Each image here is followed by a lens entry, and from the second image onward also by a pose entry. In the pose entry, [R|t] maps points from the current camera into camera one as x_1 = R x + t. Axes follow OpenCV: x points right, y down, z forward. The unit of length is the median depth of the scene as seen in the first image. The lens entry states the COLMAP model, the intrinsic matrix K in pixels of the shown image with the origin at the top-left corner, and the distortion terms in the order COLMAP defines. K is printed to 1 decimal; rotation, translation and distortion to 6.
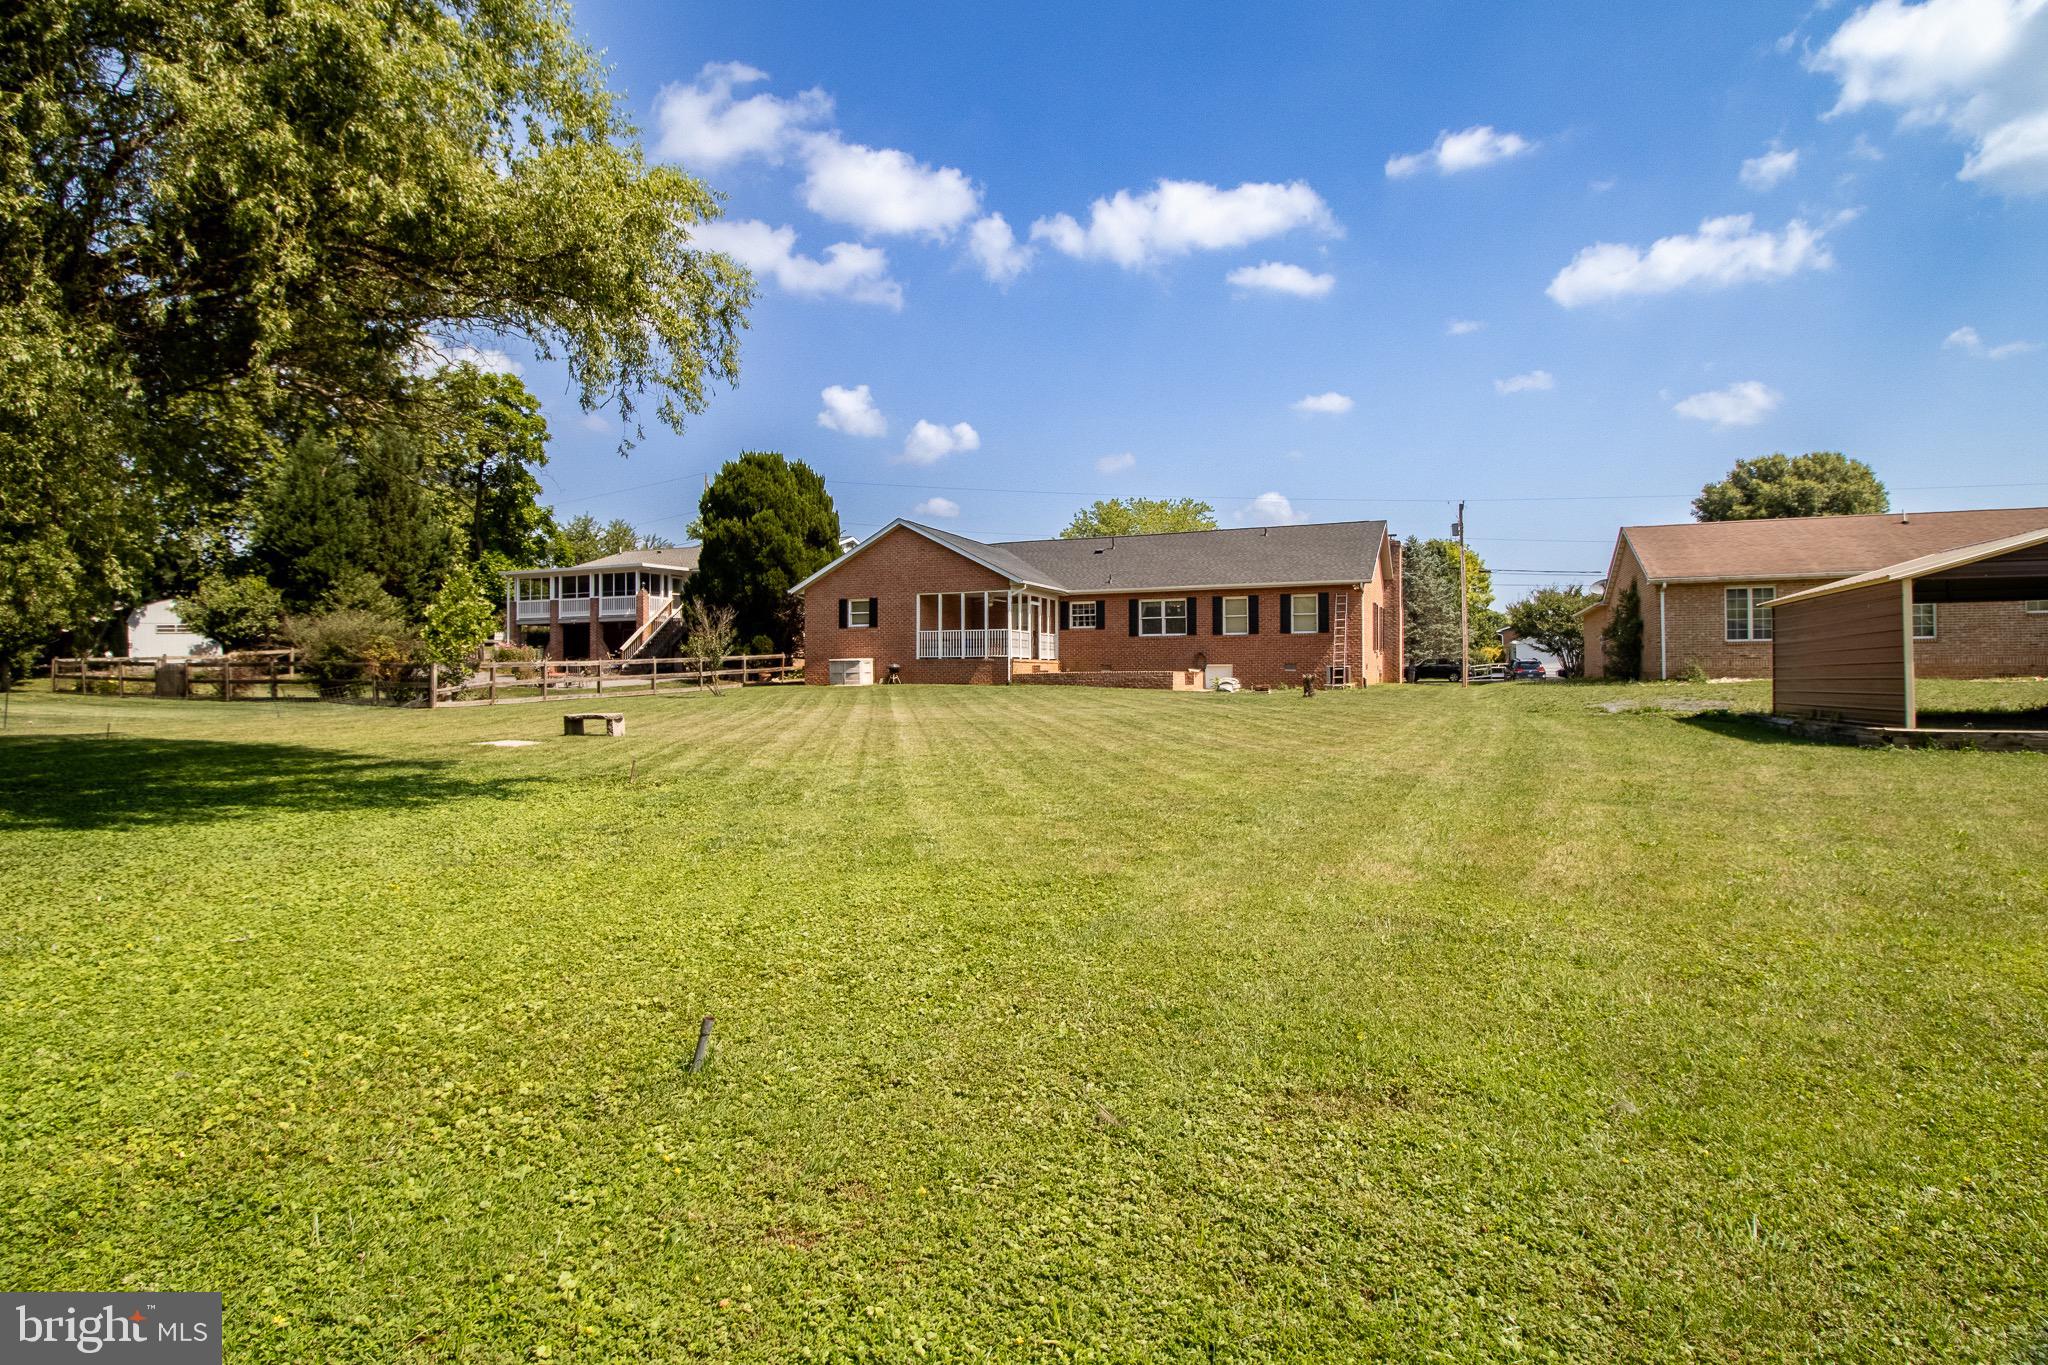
lens RADIAL K [[1069.8, 0, 1020.6], [0, 1069.8, 686.0], [0, 0, 1]] dist [0.001679, 0.000177]
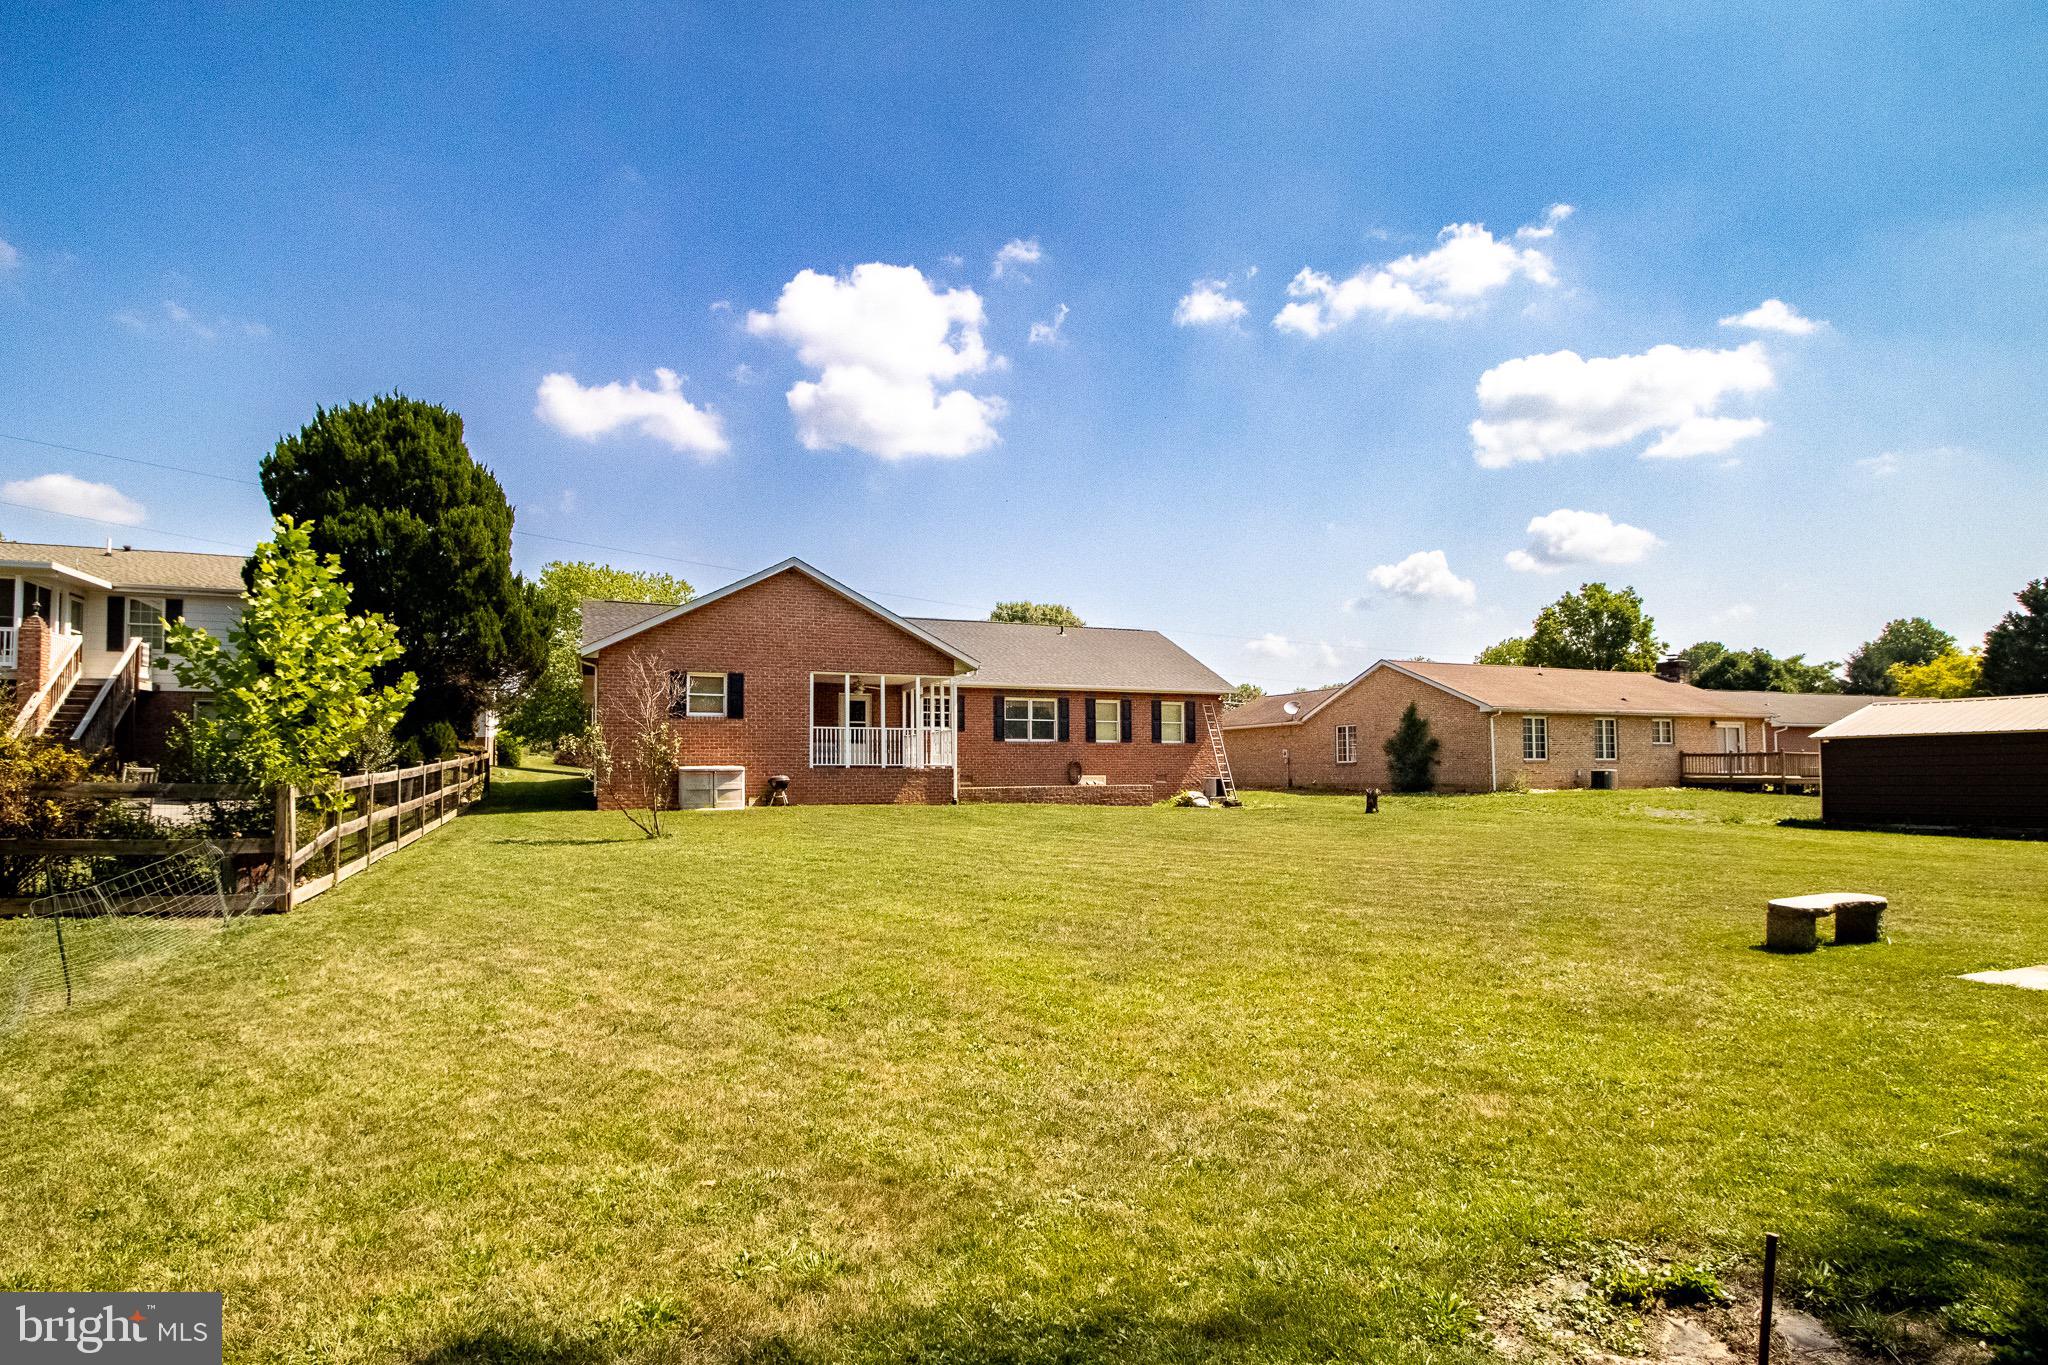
lens RADIAL K [[1044.4, 0, 1012.3], [0, 1044.4, 749.0], [0, 0, 1]] dist [-0.000195, -0.012308]
pose [[0.692894, 0.017922, 0.720817, -0.470595], [0.007094, 0.999473, -0.031670, -0.014910], [-0.721005, 0.027058, 0.692402, 0.437056]]
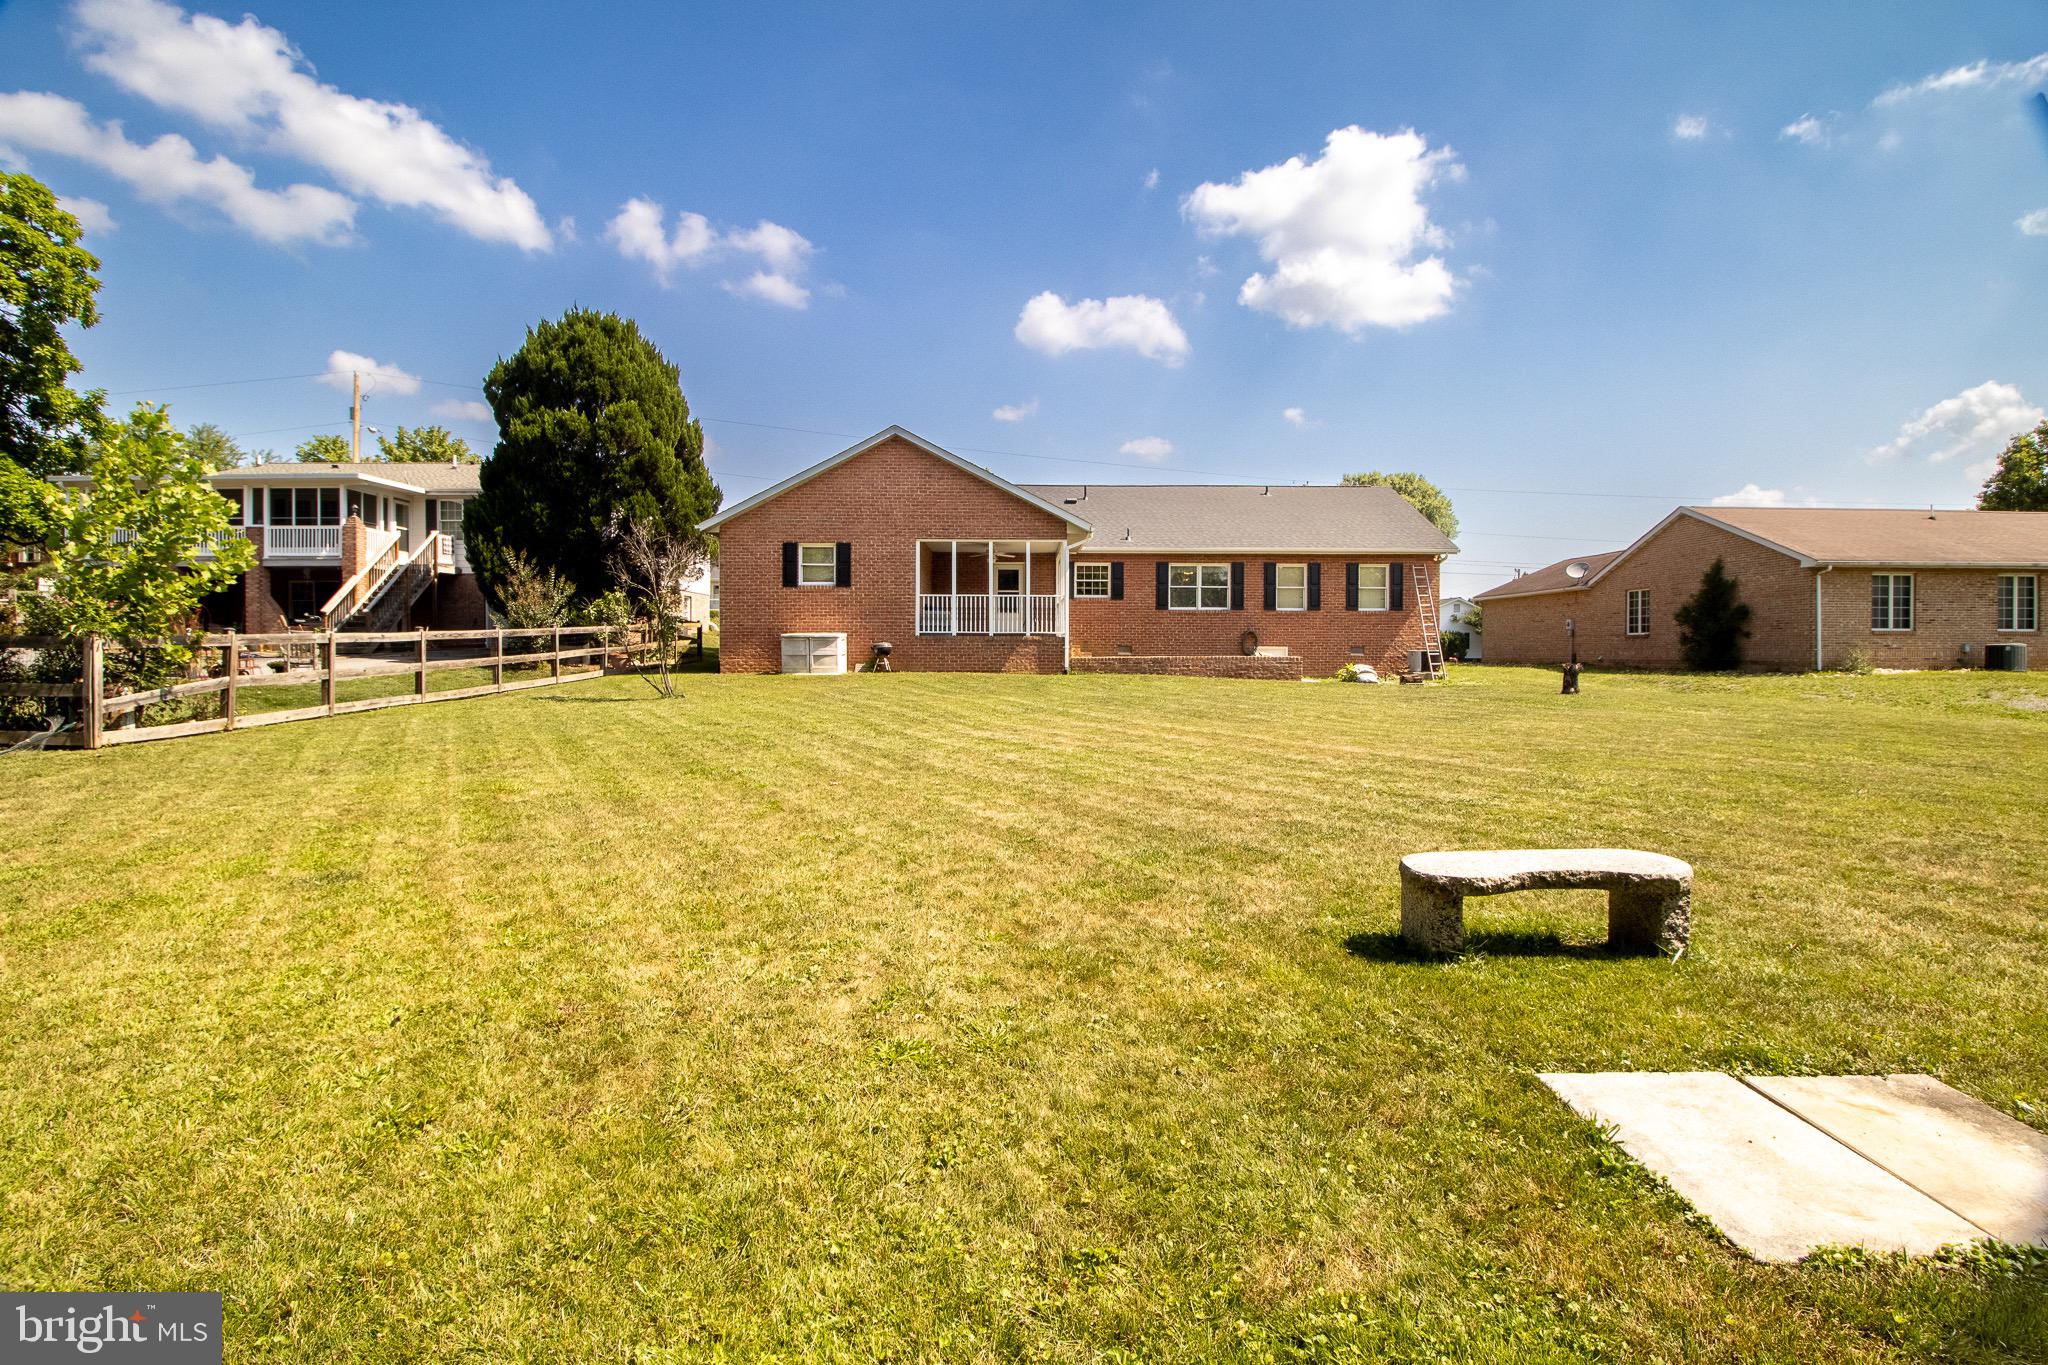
lens RADIAL K [[968.9, 0, 1021.4], [0, 968.9, 680.0], [0, 0, 1]] dist [-0.000944, -0.011318]
pose [[0.912427, -0.005832, 0.409198, -0.280785], [-0.003353, 0.999758, 0.021724, -0.010049], [-0.409226, -0.021194, 0.912187, 0.395381]]
